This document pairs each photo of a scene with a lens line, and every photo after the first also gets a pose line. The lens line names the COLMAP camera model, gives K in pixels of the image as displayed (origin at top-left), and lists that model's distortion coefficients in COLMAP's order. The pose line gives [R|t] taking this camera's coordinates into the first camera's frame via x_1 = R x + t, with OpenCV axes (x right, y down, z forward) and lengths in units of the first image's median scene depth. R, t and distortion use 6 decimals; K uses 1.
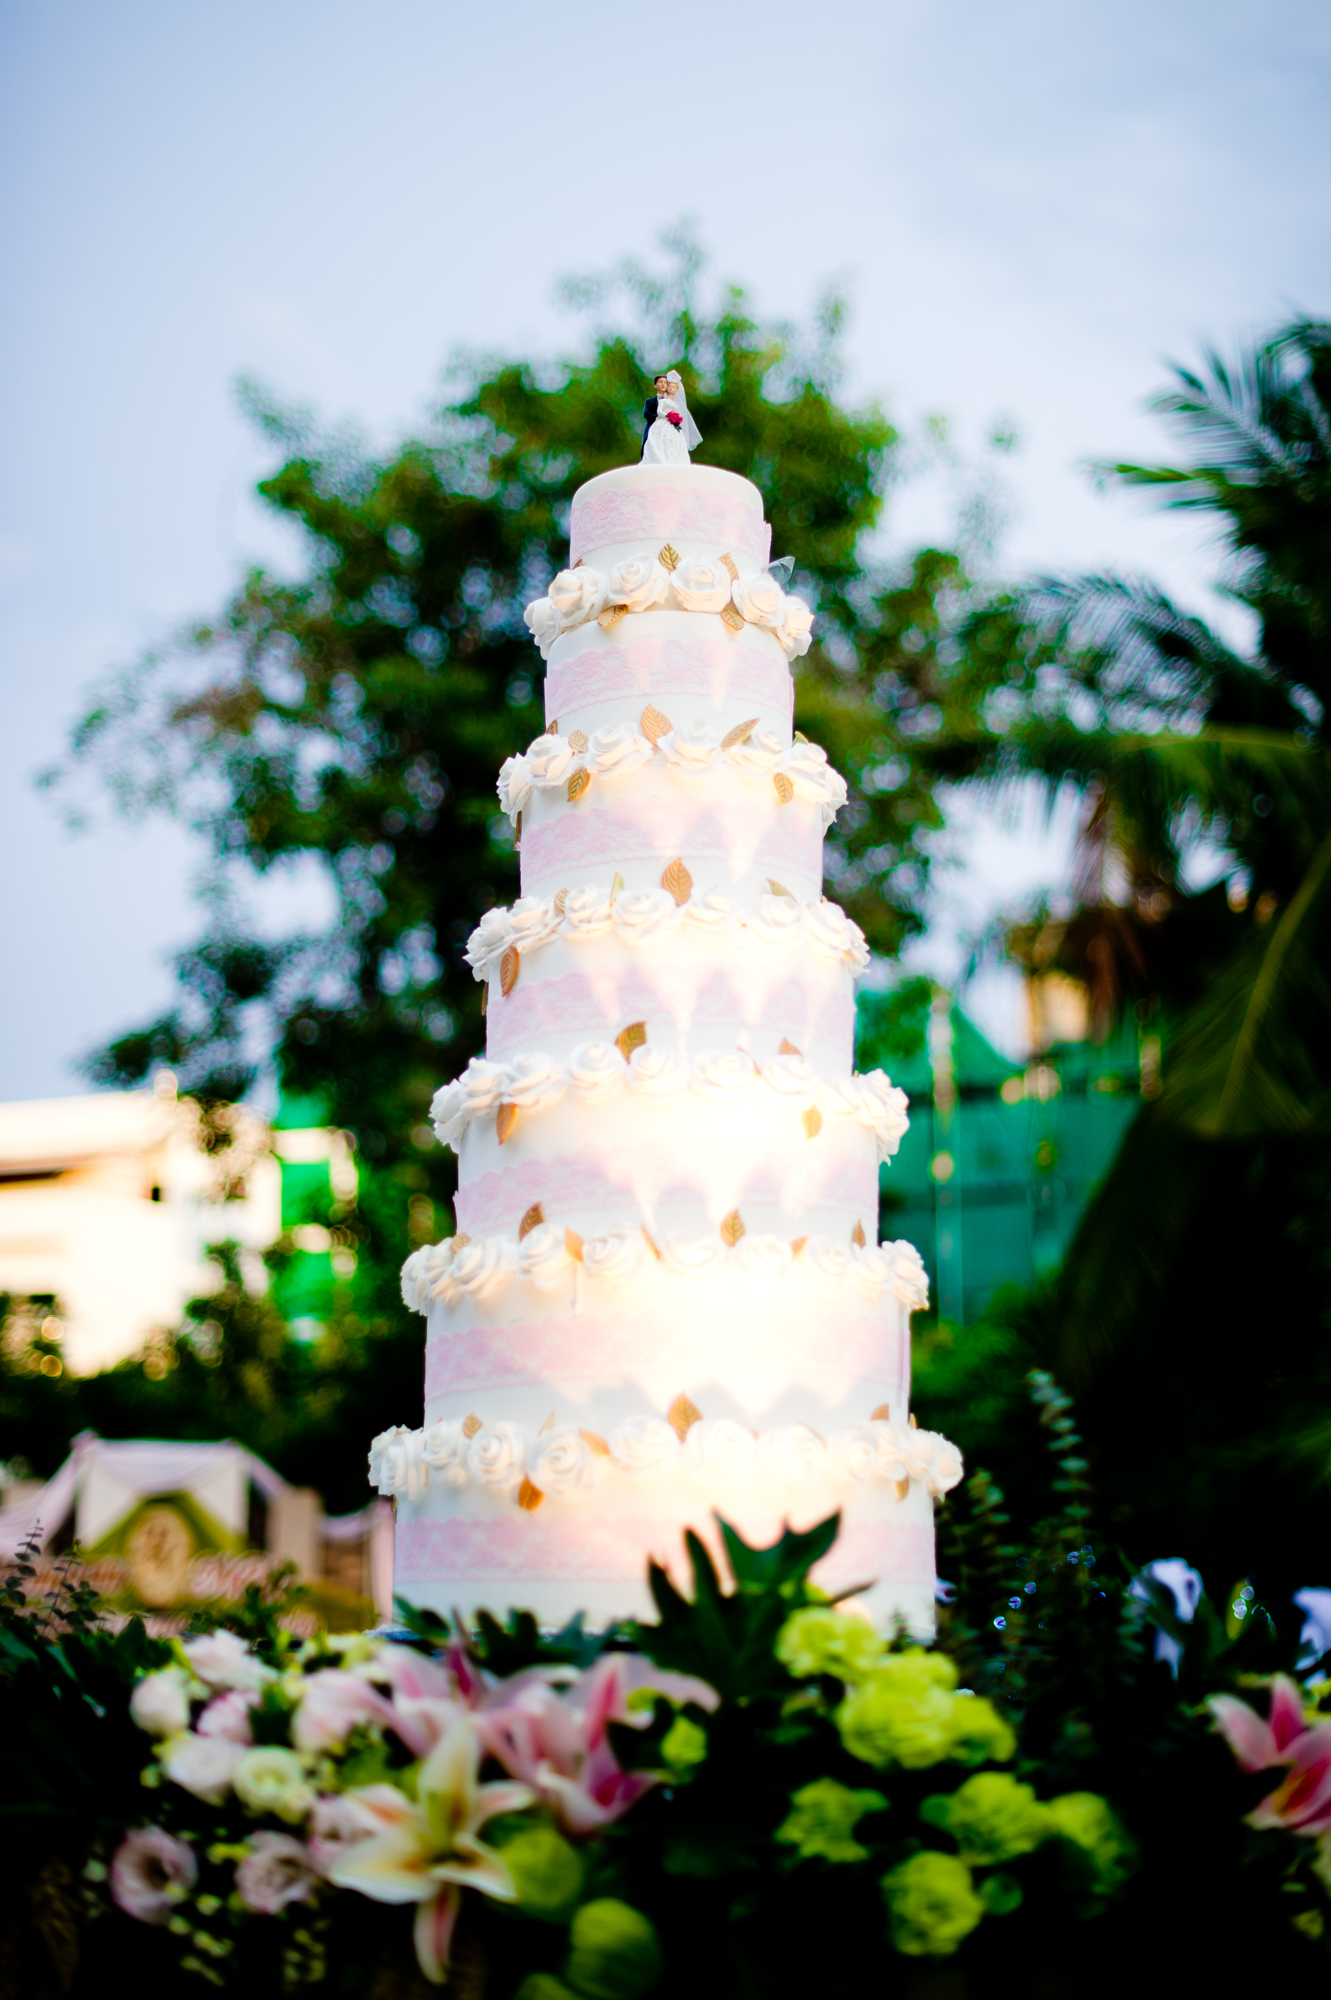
lens RADIAL K [[3205.2, 0, 665.5], [0, 3205.2, 1000.0], [0, 0, 1]] dist [-0.160520, 0.051621]
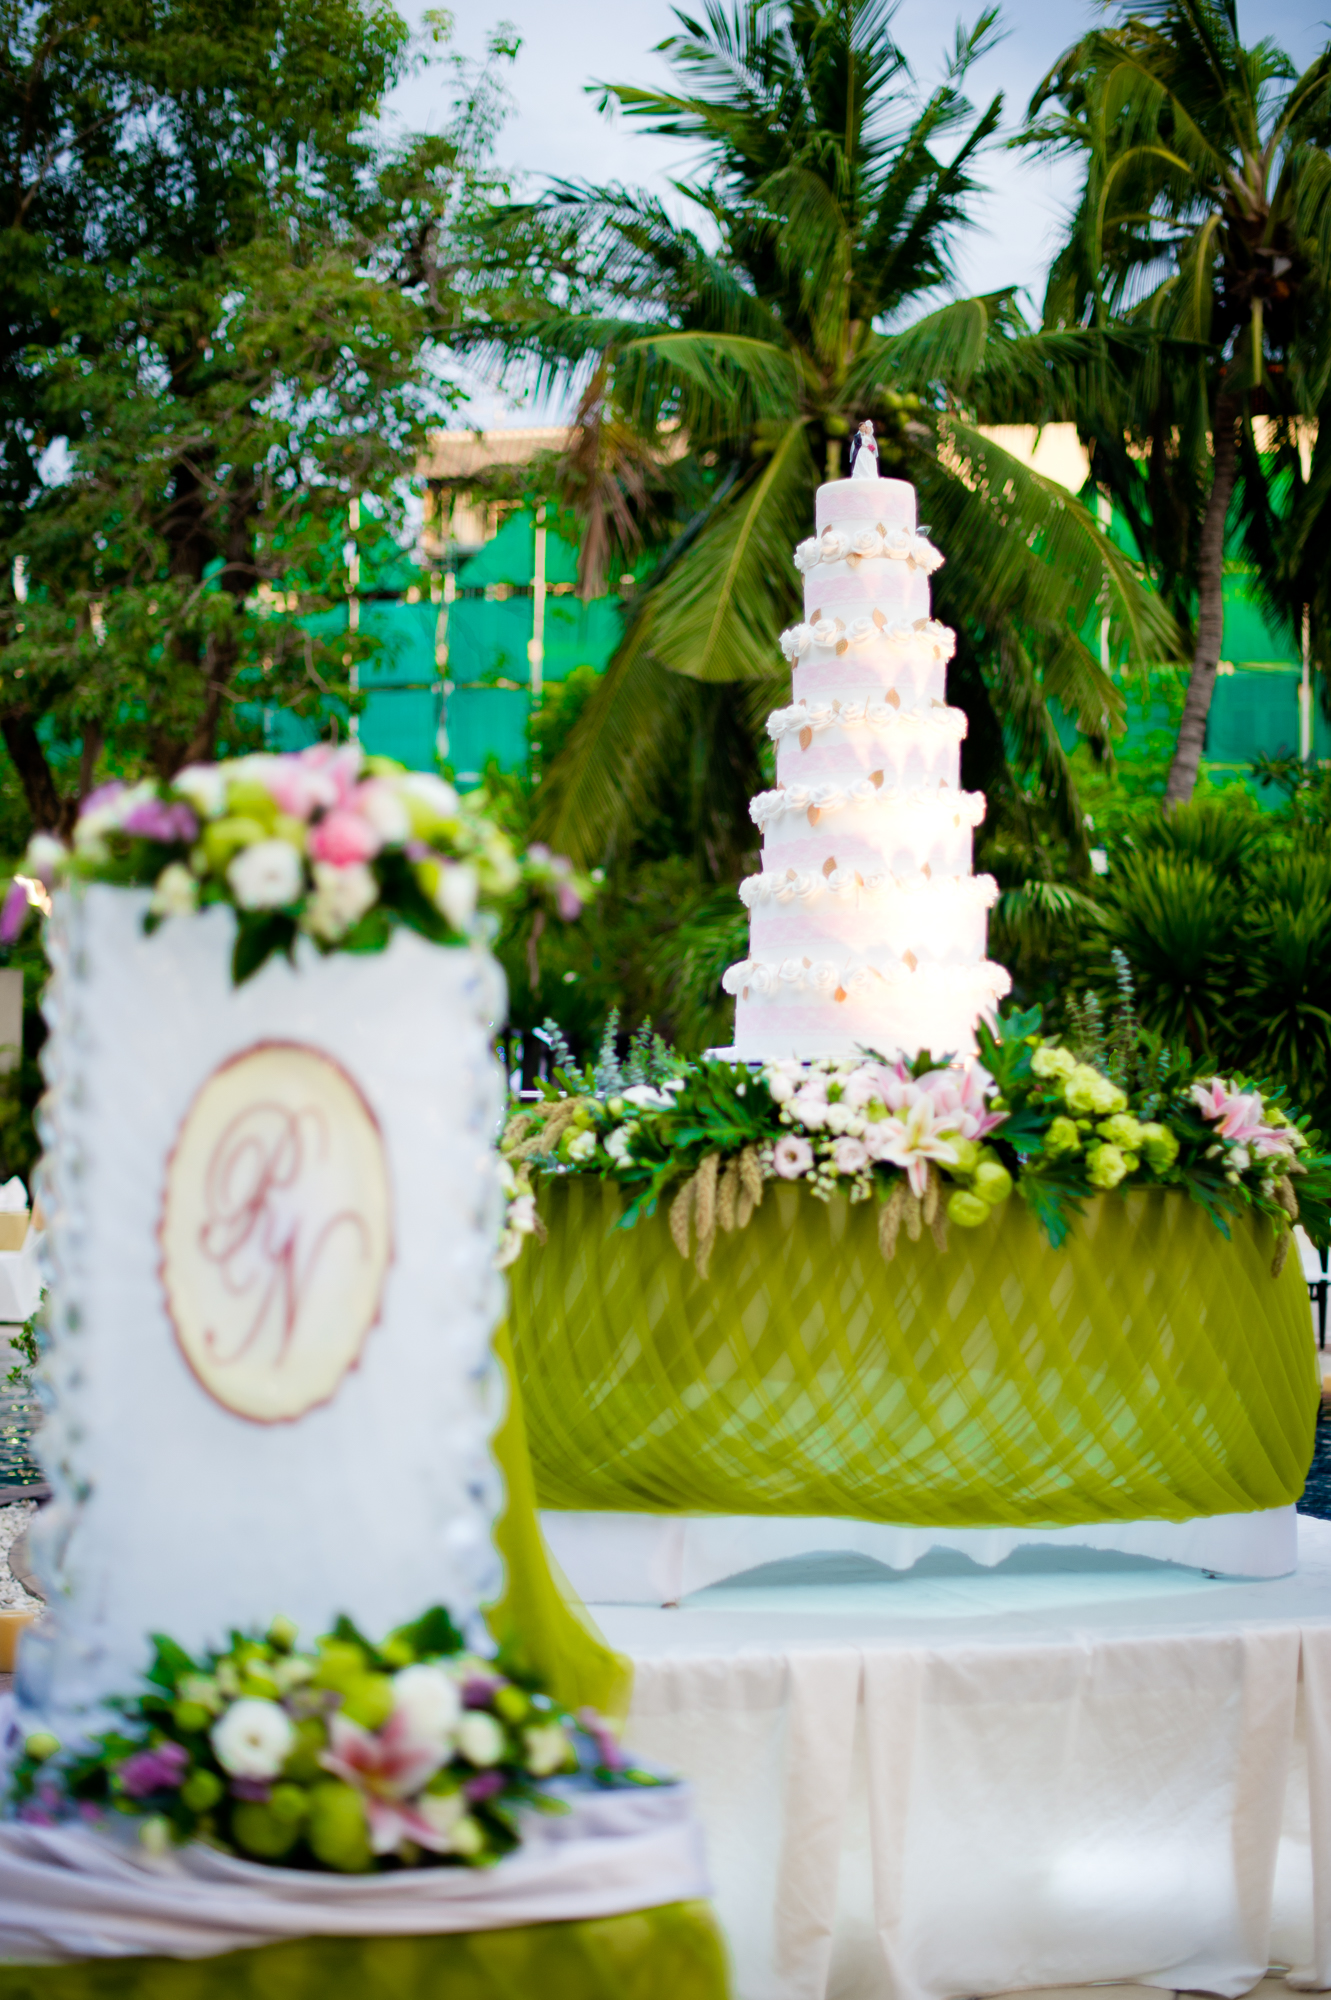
lens RADIAL K [[3205.2, 0, 665.5], [0, 3205.2, 1000.0], [0, 0, 1]] dist [-0.160520, 0.051621]
pose [[0.973068, 0.010423, 0.230284, -0.616506], [-0.048885, 0.985586, 0.161956, -0.174163], [-0.225277, -0.168852, 0.959552, -0.978207]]
